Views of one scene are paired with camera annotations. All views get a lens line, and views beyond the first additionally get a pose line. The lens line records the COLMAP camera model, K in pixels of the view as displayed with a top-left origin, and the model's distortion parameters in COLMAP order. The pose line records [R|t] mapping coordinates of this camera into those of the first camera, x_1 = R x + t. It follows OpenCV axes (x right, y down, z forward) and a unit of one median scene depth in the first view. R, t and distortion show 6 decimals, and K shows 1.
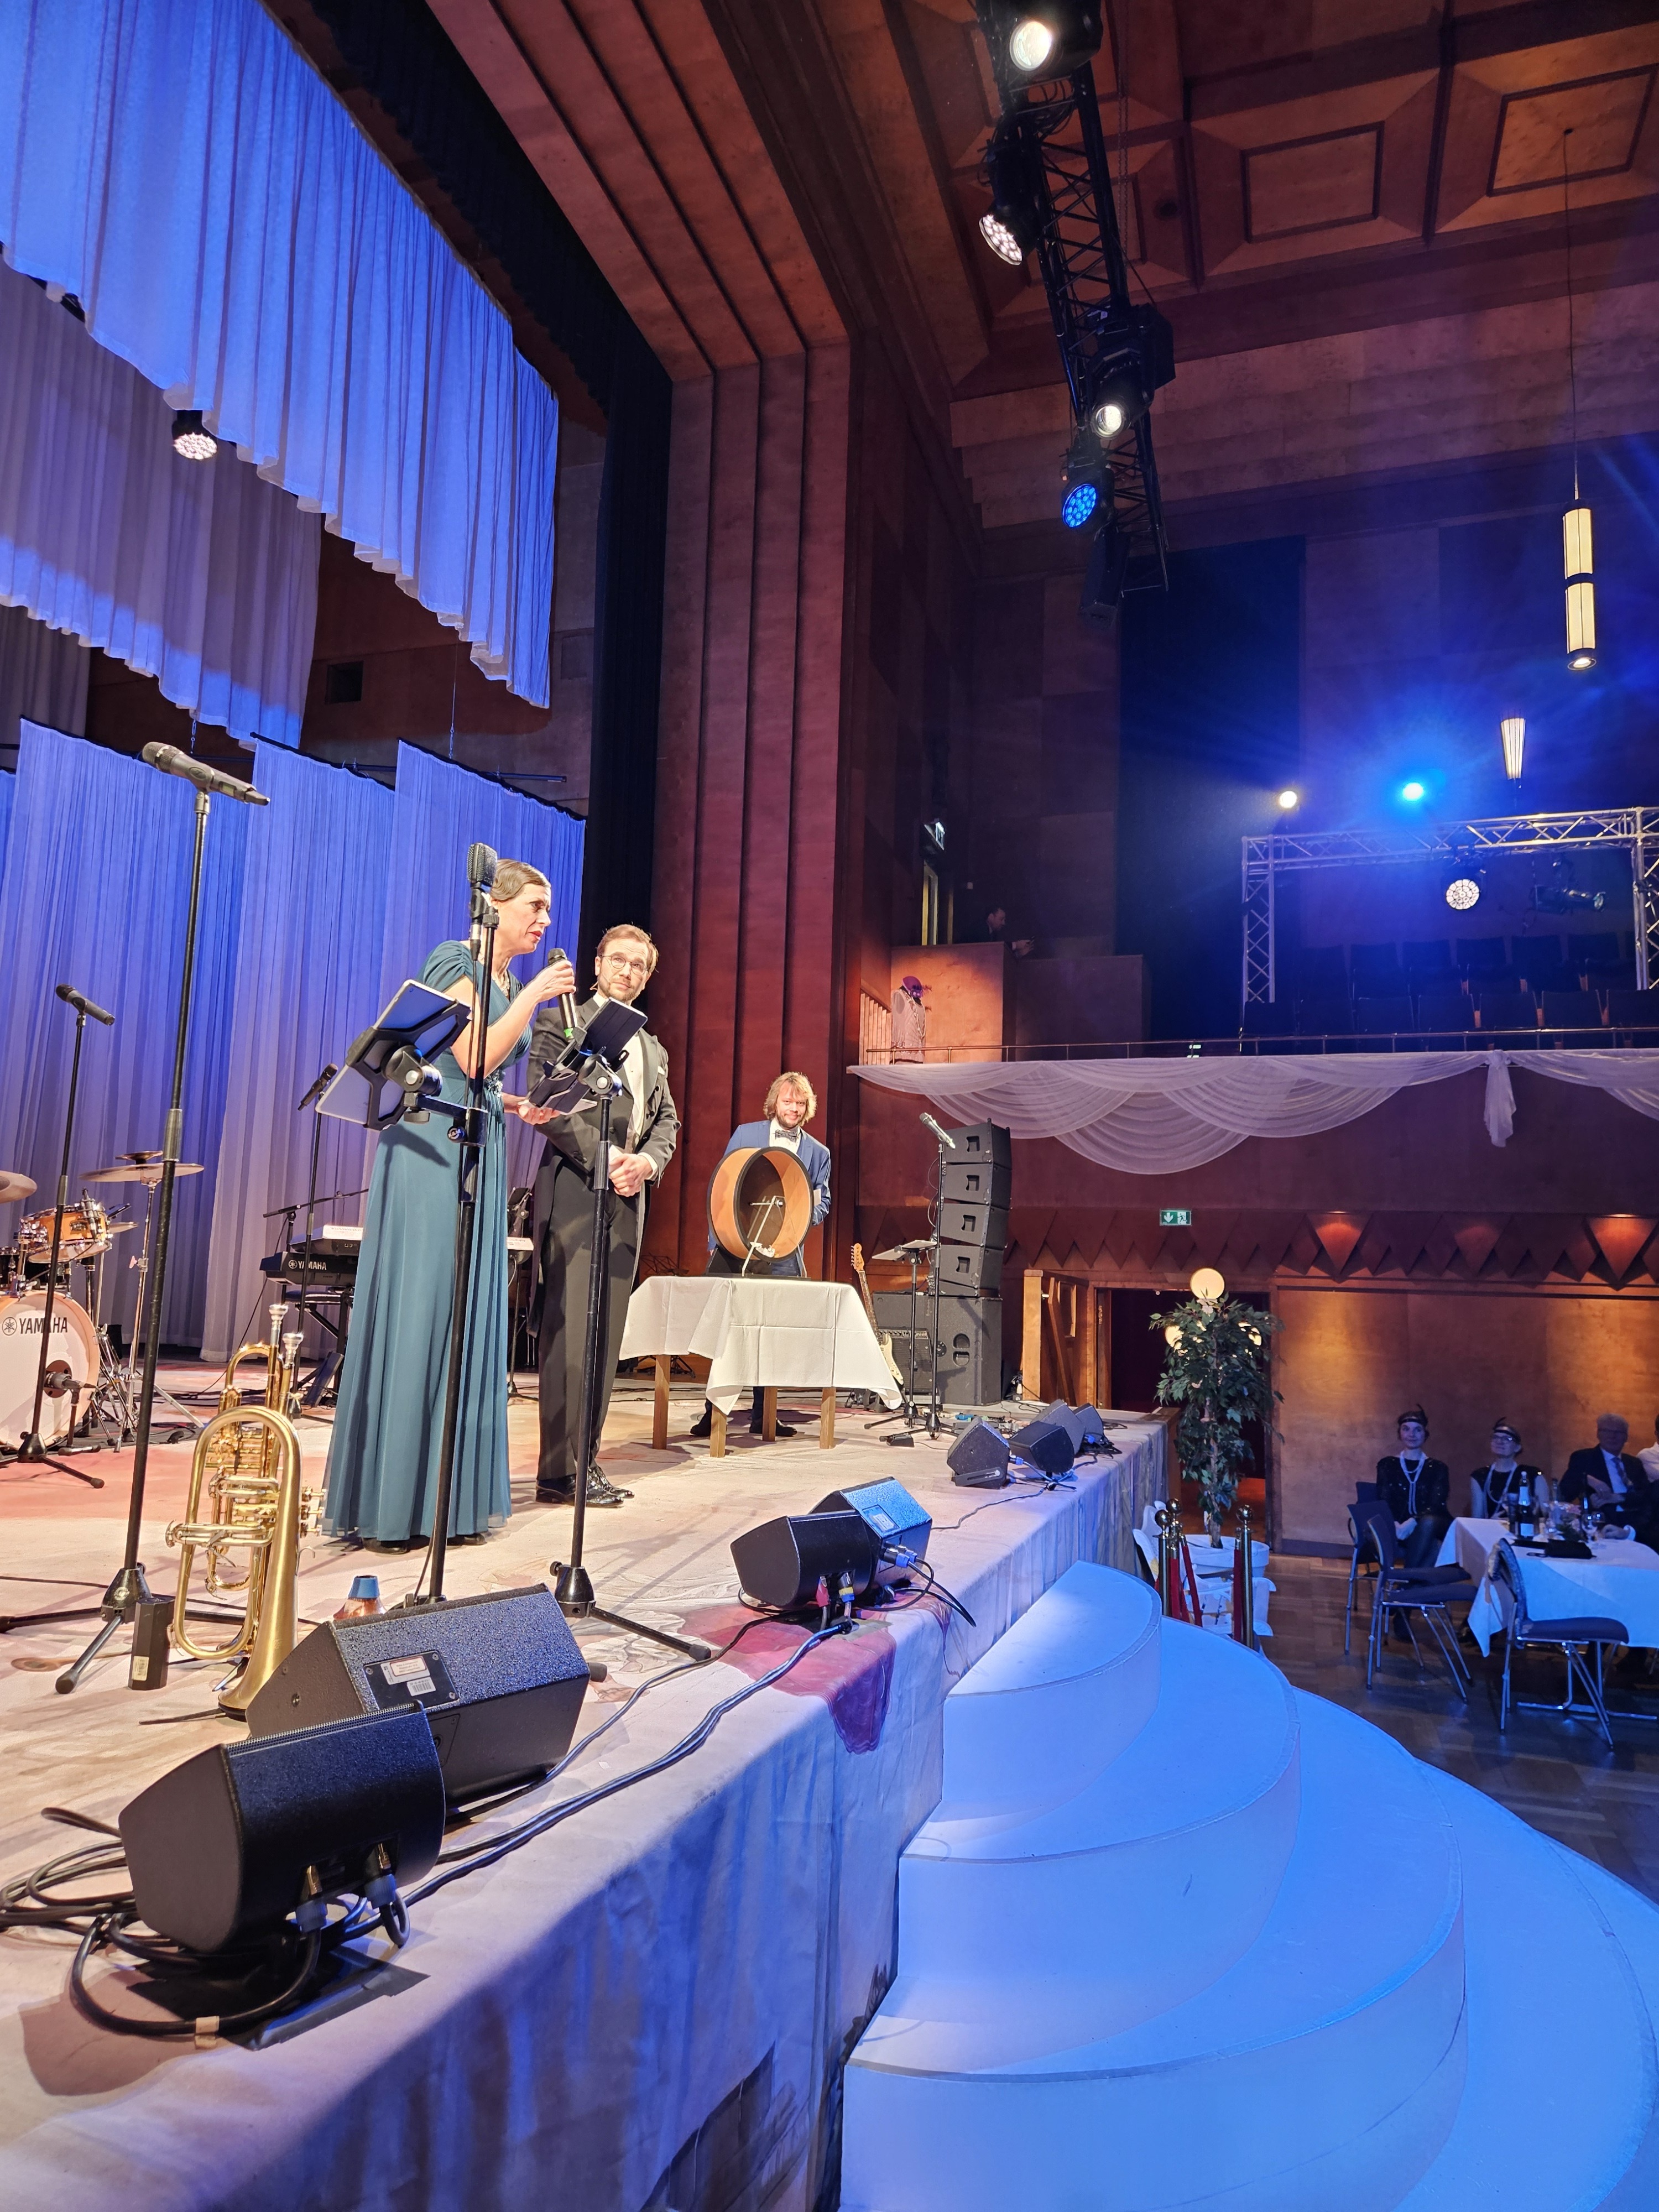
lens RADIAL K [[1486.3, 0, 833.1], [0, 1486.3, 1115.6], [0, 0, 1]] dist [0.009378, 0.000384]
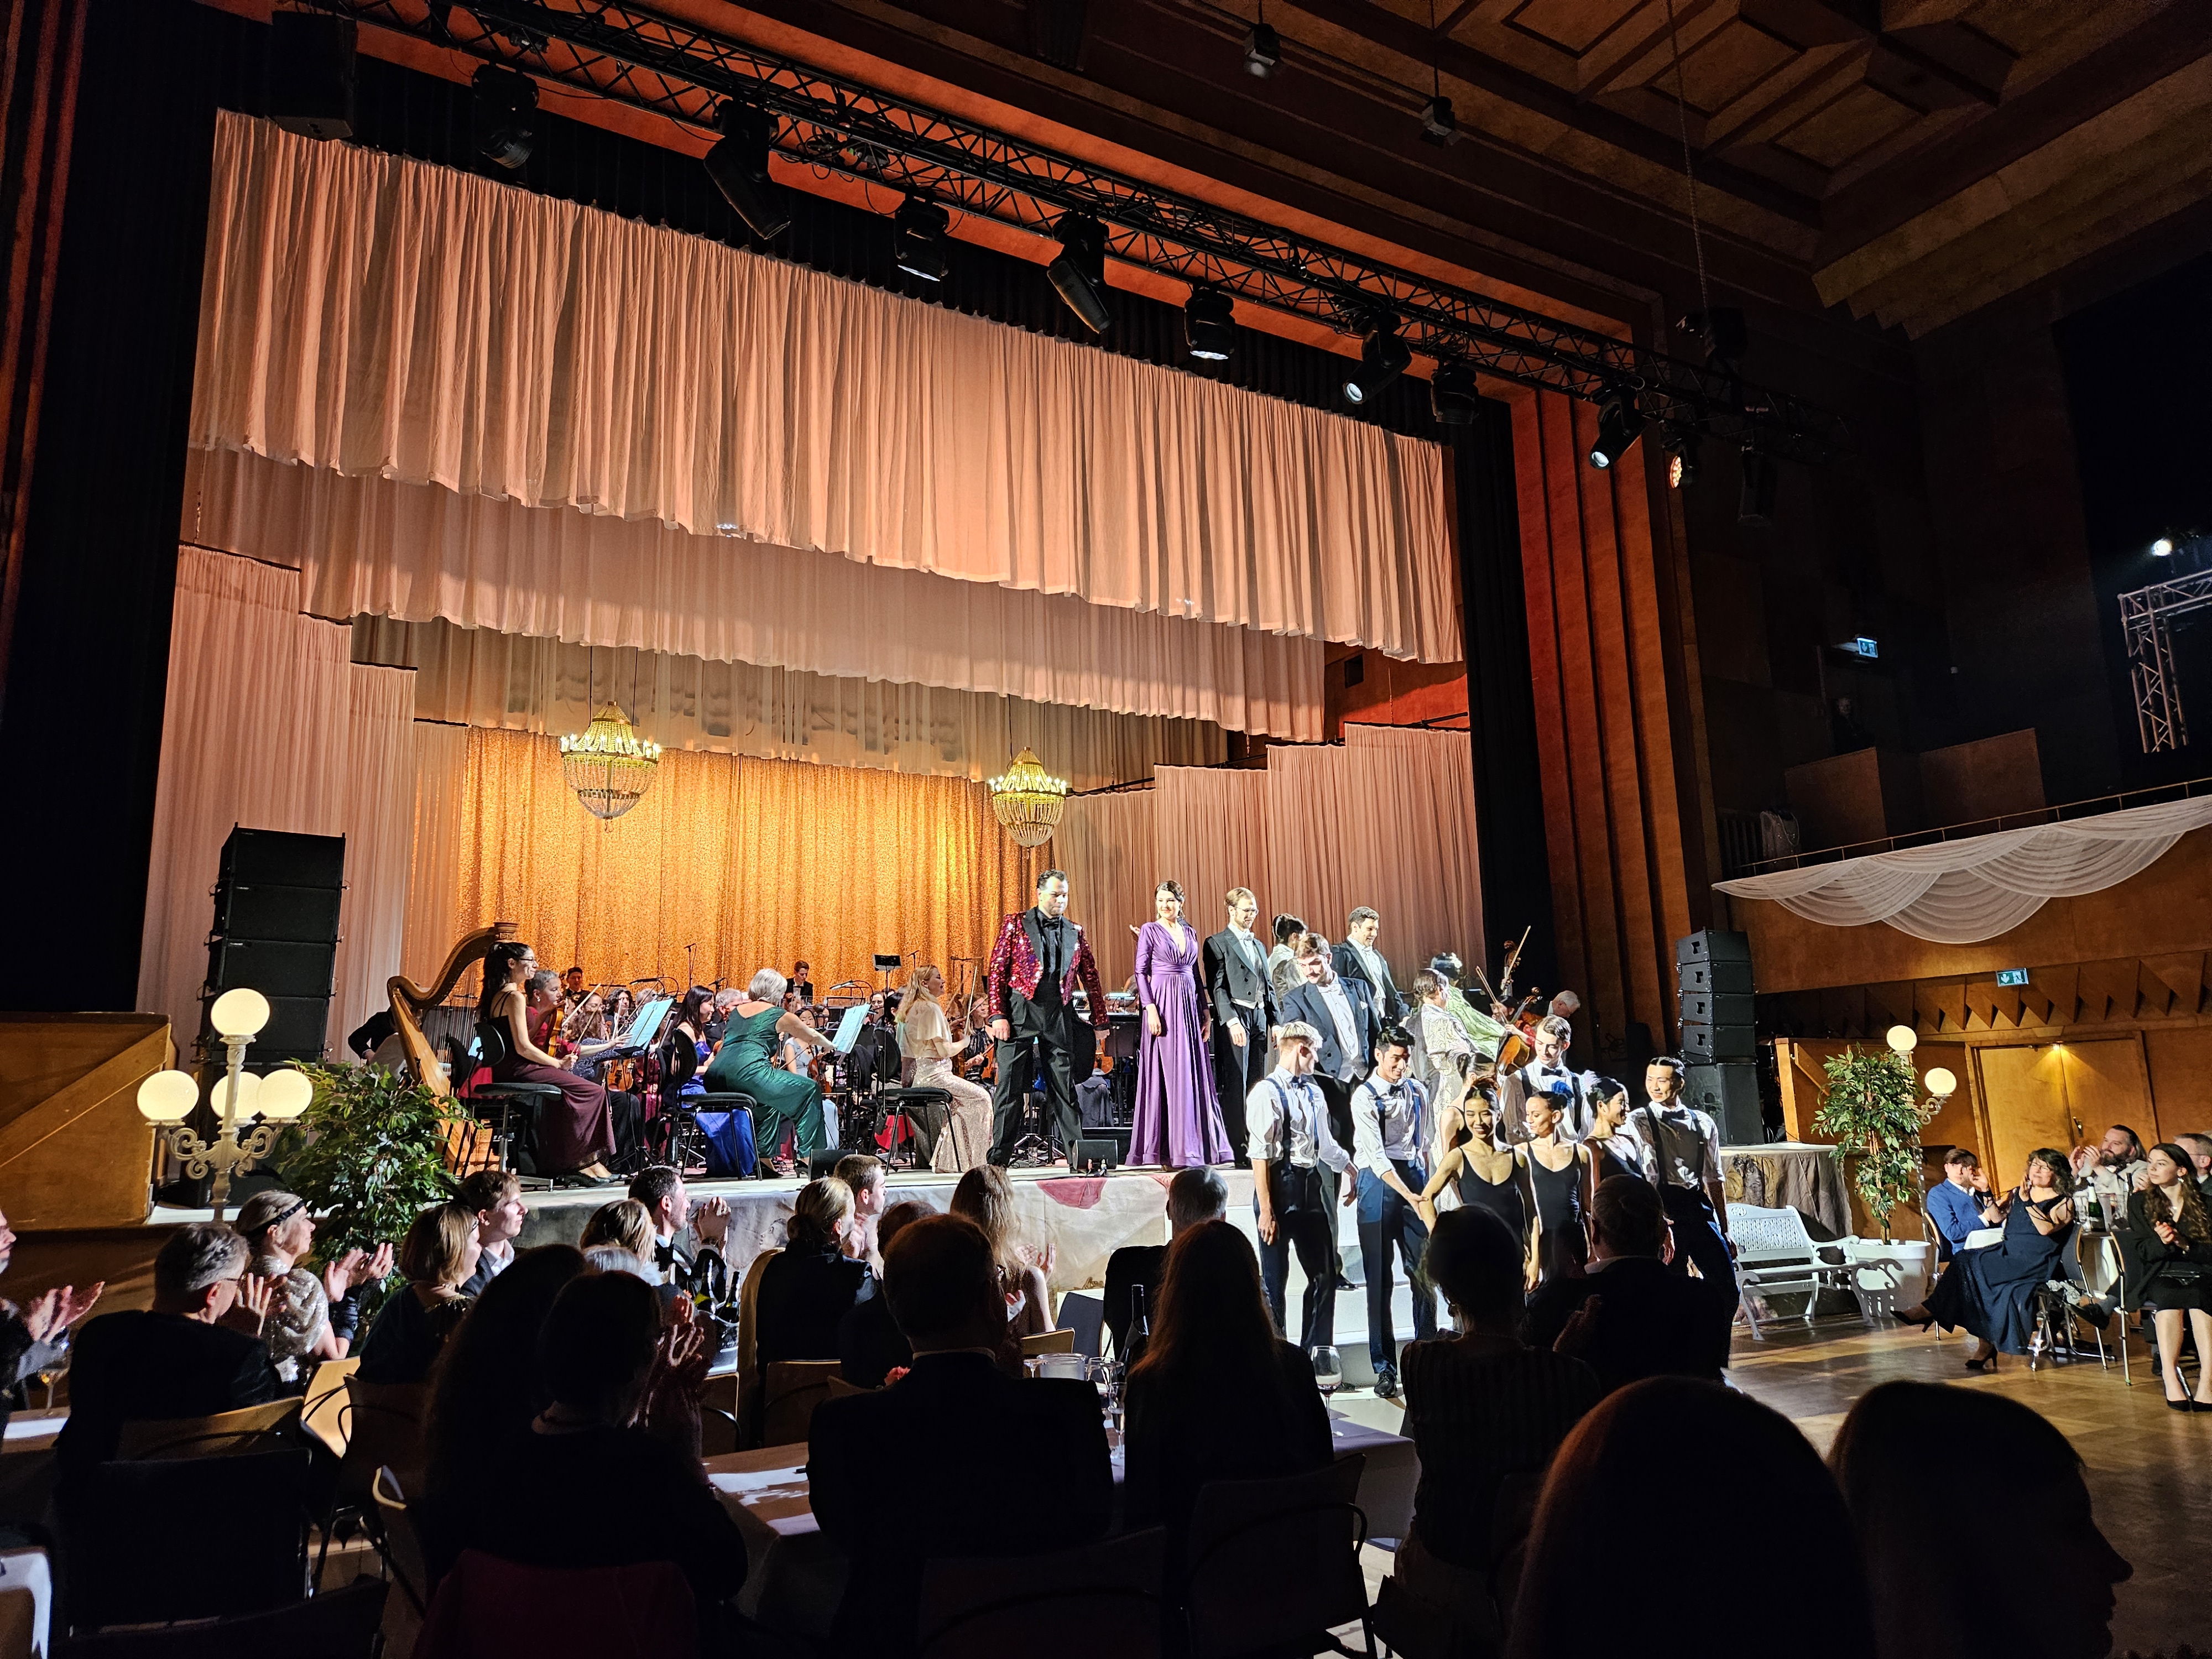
lens RADIAL K [[1486.3, 0, 1107.0], [0, 1486.3, 829.7], [0, 0, 1]] dist [0.009378, 0.000384]
pose [[0.710885, -0.172448, -0.681838, 0.537809], [0.130307, 0.984983, -0.113261, -0.002113], [0.691131, -0.008333, 0.722681, -0.266074]]
